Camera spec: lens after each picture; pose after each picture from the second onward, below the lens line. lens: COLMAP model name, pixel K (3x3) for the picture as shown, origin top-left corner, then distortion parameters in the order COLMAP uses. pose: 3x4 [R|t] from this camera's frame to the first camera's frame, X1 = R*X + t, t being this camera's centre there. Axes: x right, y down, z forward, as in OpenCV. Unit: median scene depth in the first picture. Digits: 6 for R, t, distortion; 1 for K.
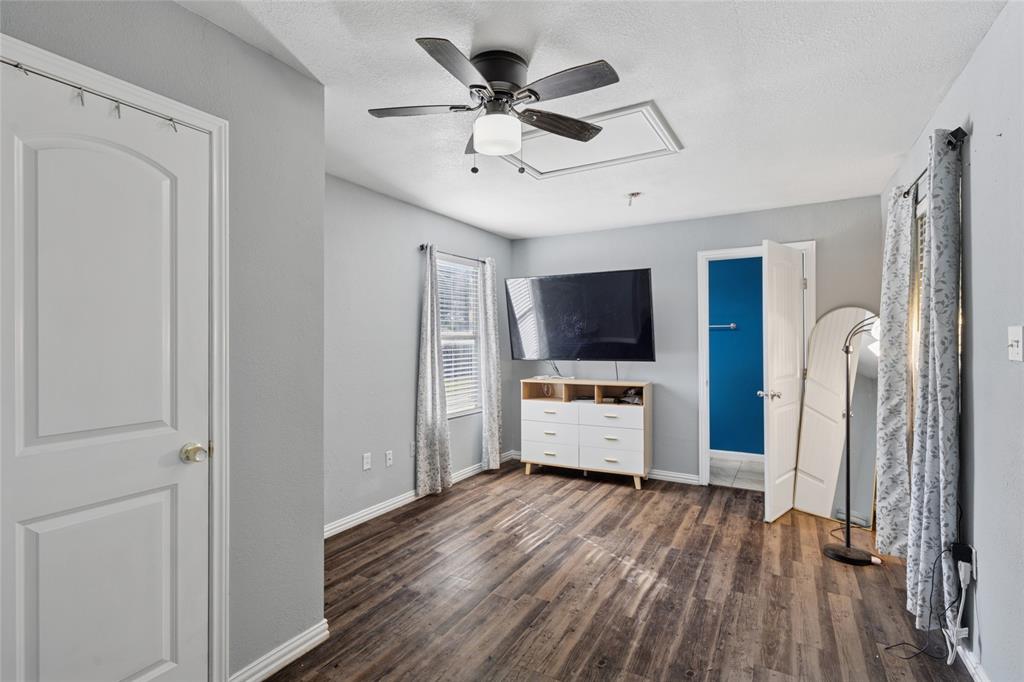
lens RADIAL K [[492.0, 0, 512.1], [0, 492.0, 339.4], [0, 0, 1]] dist [0.000614, 0.000093]
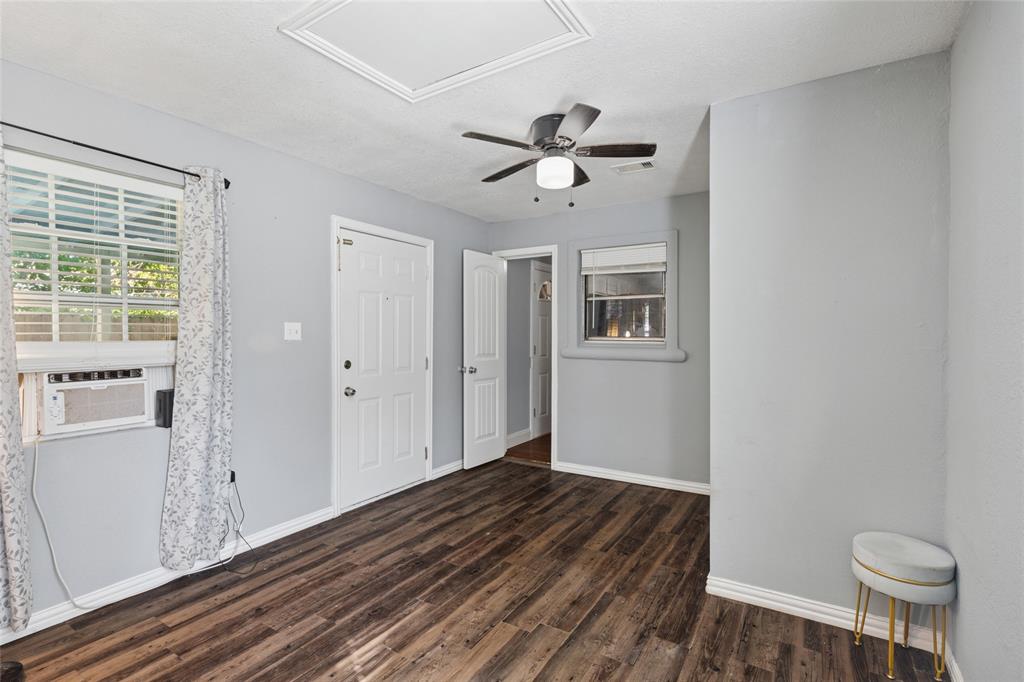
lens RADIAL K [[492.0, 0, 510.3], [0, 492.0, 338.1], [0, 0, 1]] dist [0.000614, 0.000093]
pose [[-0.998774, -0.003791, 0.049349, 0.021145], [-0.003269, 0.999938, 0.010664, 0.009280], [-0.049386, 0.010489, -0.998725, 1.942002]]
